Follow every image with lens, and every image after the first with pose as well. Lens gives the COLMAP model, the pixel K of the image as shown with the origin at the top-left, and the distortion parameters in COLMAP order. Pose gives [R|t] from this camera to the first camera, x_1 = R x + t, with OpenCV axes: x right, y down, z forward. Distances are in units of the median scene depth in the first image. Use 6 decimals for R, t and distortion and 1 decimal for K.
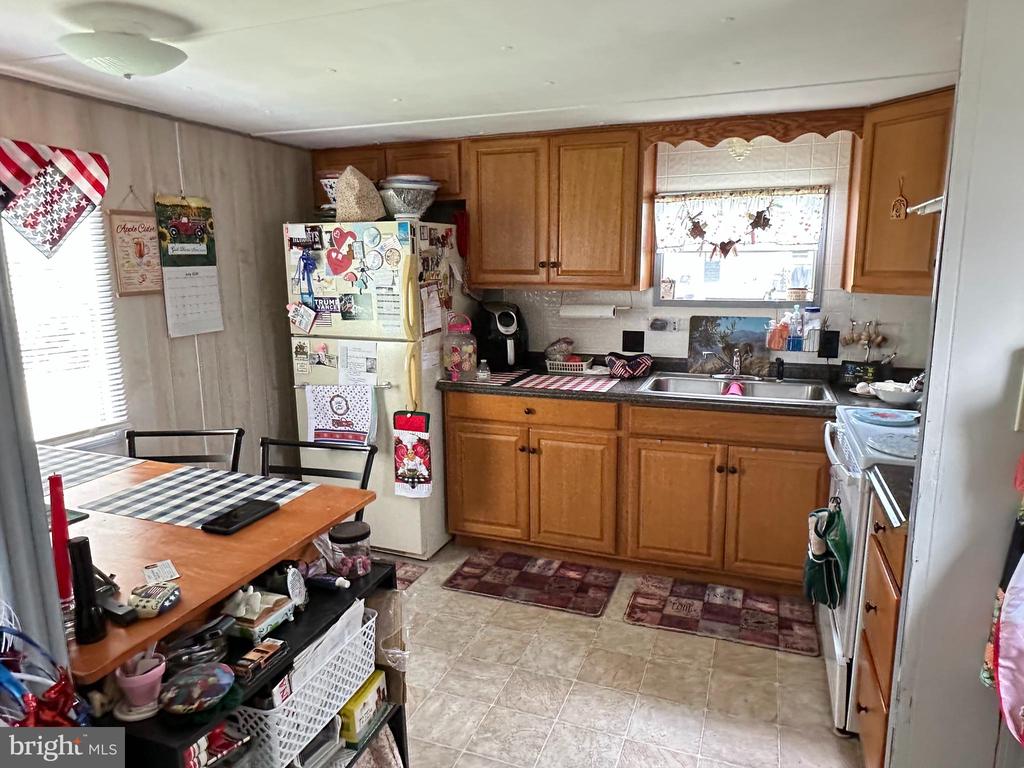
lens RADIAL K [[659.3, 0, 511.7], [0, 659.3, 381.2], [0, 0, 1]] dist [-0.004317, 0.001549]
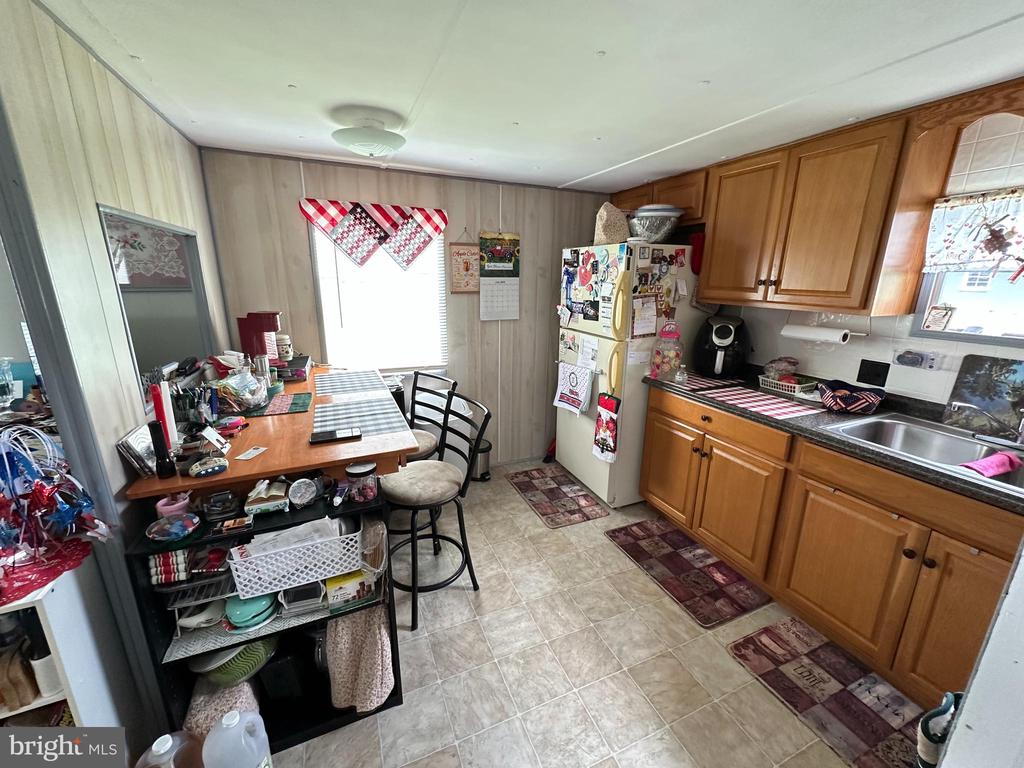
lens RADIAL K [[408.8, 0, 512.4], [0, 408.8, 383.9], [0, 0, 1]] dist [-0.003091, 0.000741]
pose [[0.692821, 0.198515, -0.693246, 0.260541], [-0.147844, 0.980042, 0.132887, -0.052728], [0.705791, 0.010425, 0.708343, 0.296042]]
